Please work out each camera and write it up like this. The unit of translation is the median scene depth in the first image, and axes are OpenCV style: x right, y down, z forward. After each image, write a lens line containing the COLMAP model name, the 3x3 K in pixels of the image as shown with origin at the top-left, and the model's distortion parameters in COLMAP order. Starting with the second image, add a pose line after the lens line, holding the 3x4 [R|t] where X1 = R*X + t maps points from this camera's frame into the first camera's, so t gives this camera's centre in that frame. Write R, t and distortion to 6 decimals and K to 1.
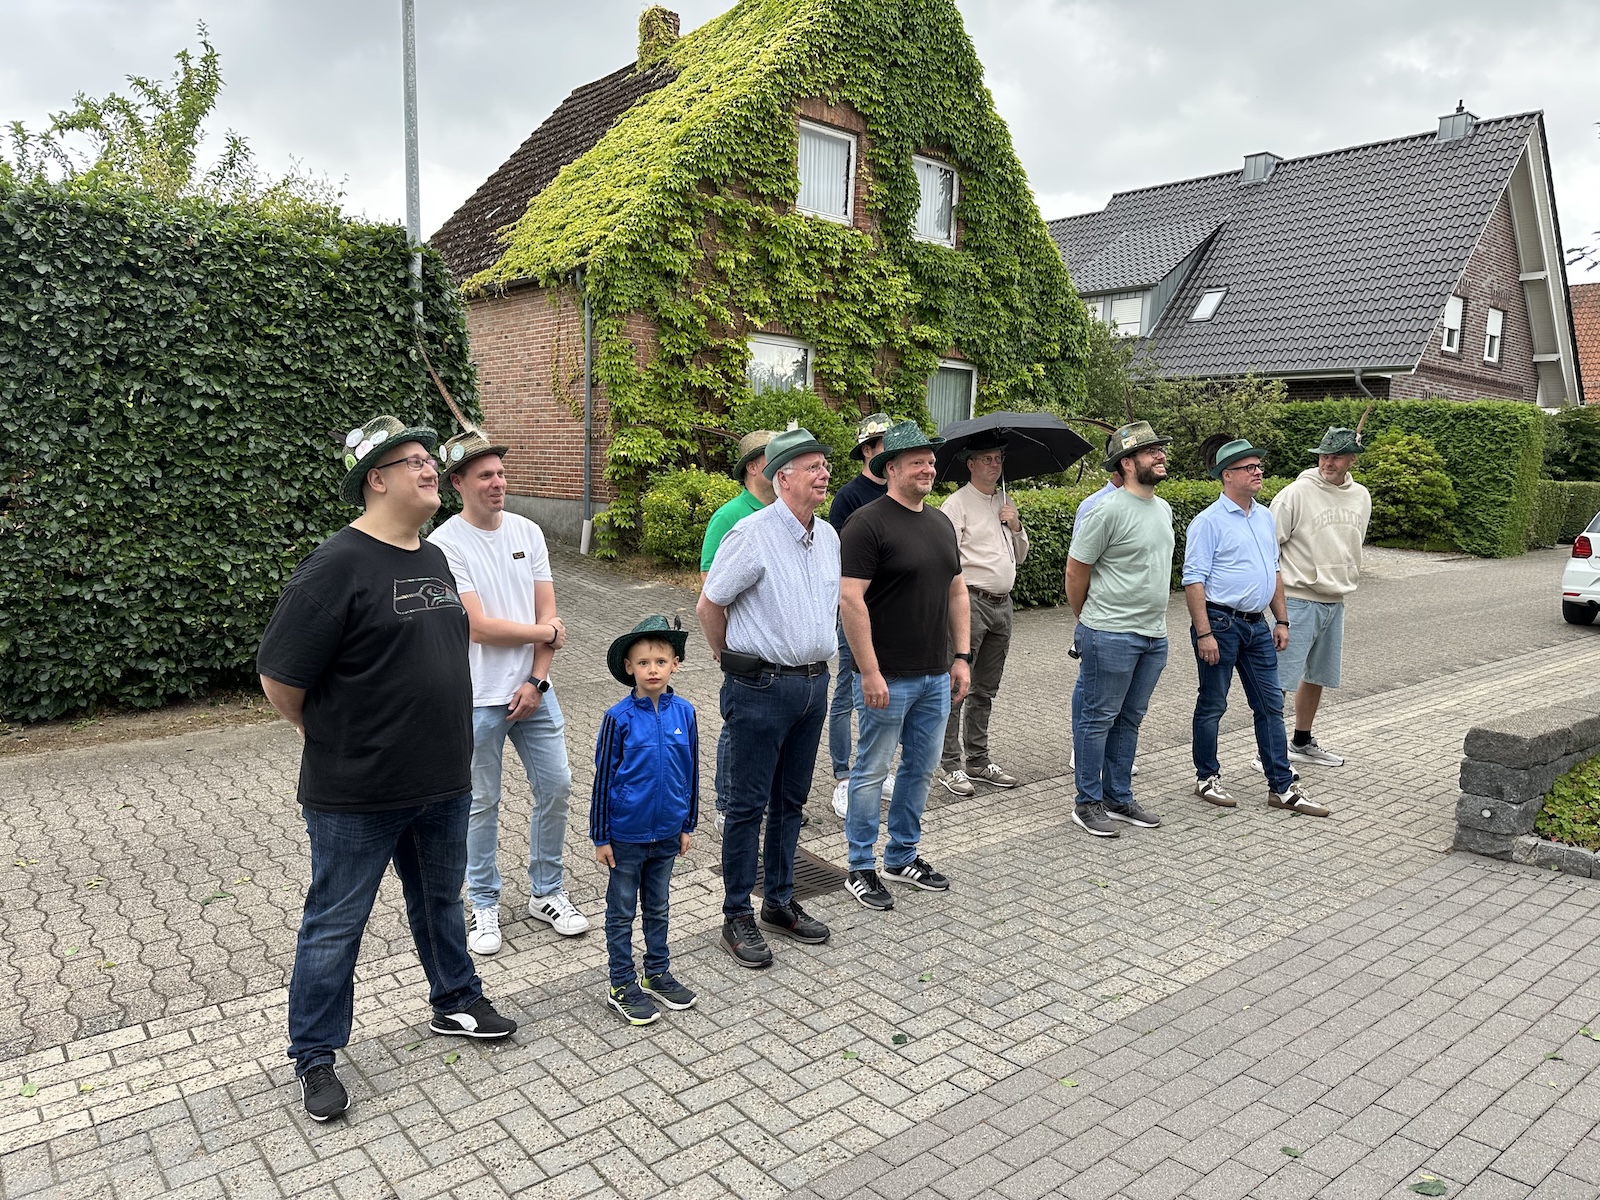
lens RADIAL K [[1113.1, 0, 800.3], [0, 1113.1, 602.2], [0, 0, 1]] dist [0.080694, -0.106933]
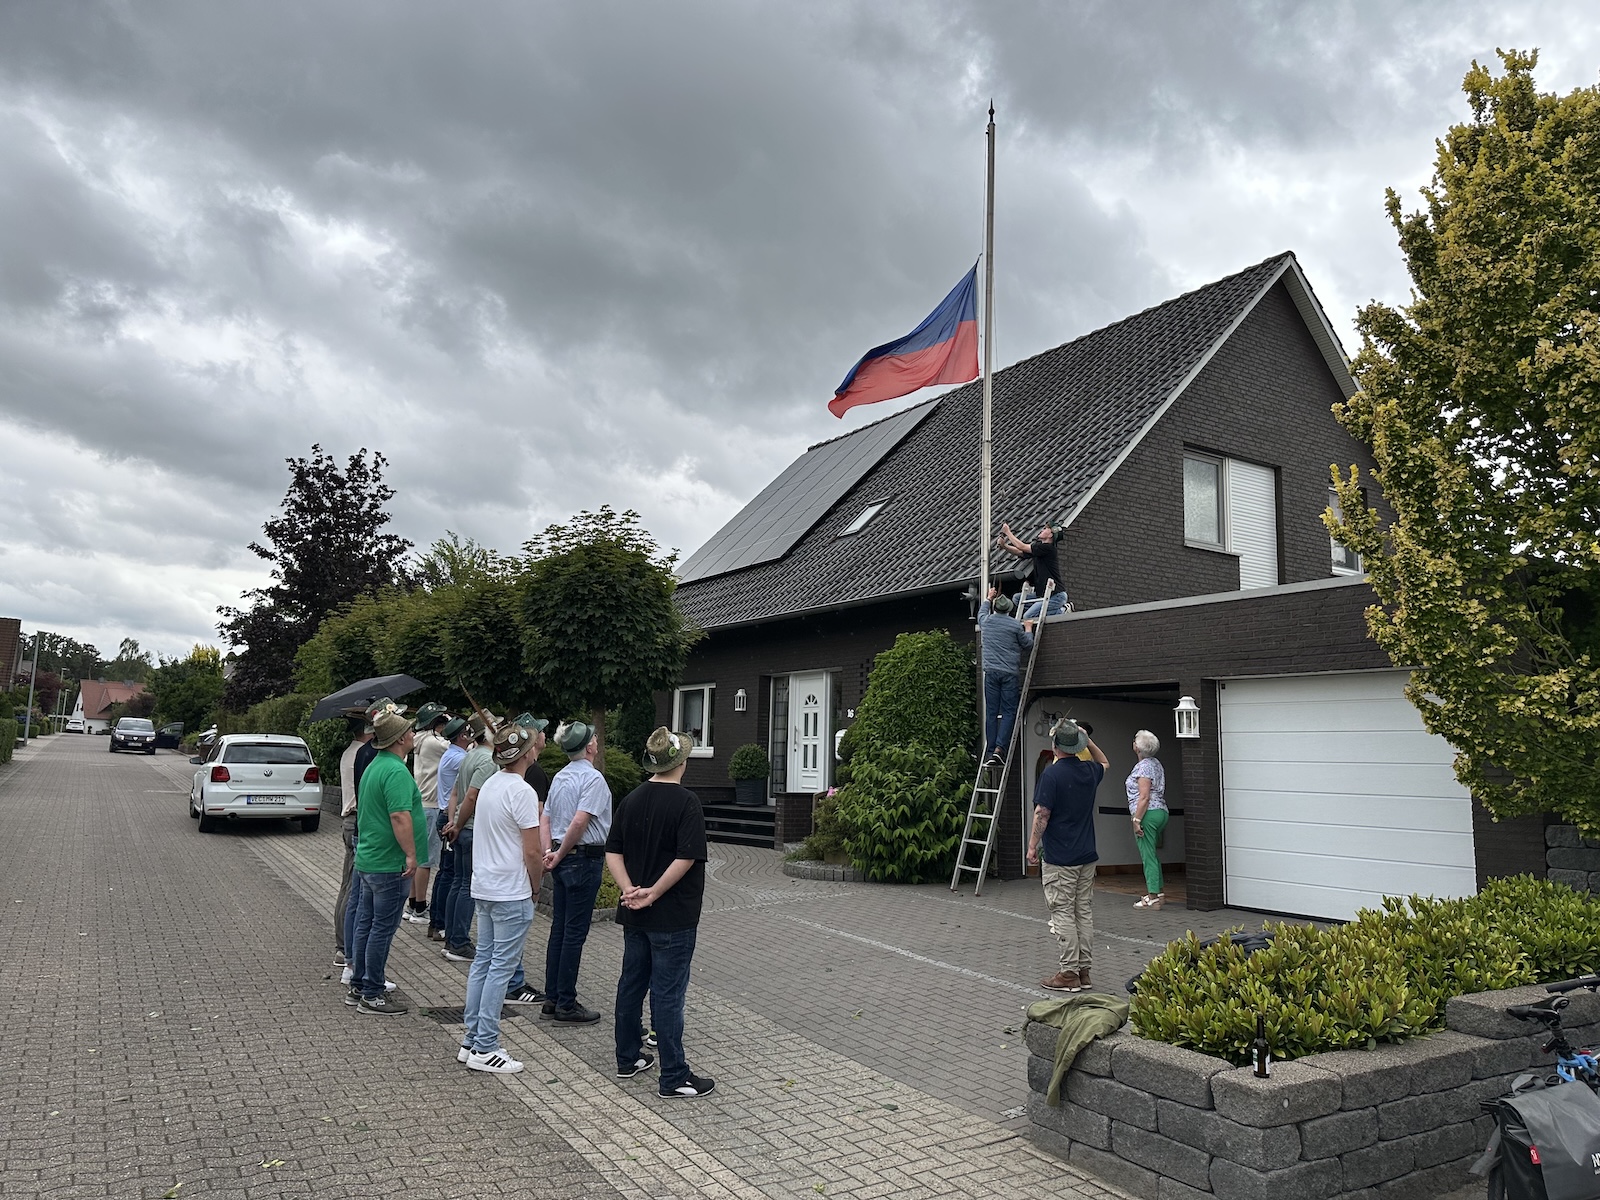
lens RADIAL K [[1113.1, 0, 799.4], [0, 1113.1, 592.9], [0, 0, 1]] dist [0.080694, -0.106933]
pose [[0.119898, 0.114484, 0.986163, -1.941715], [0.086082, 0.988389, -0.125208, -0.108486], [-0.989047, 0.099903, 0.108651, 0.432615]]
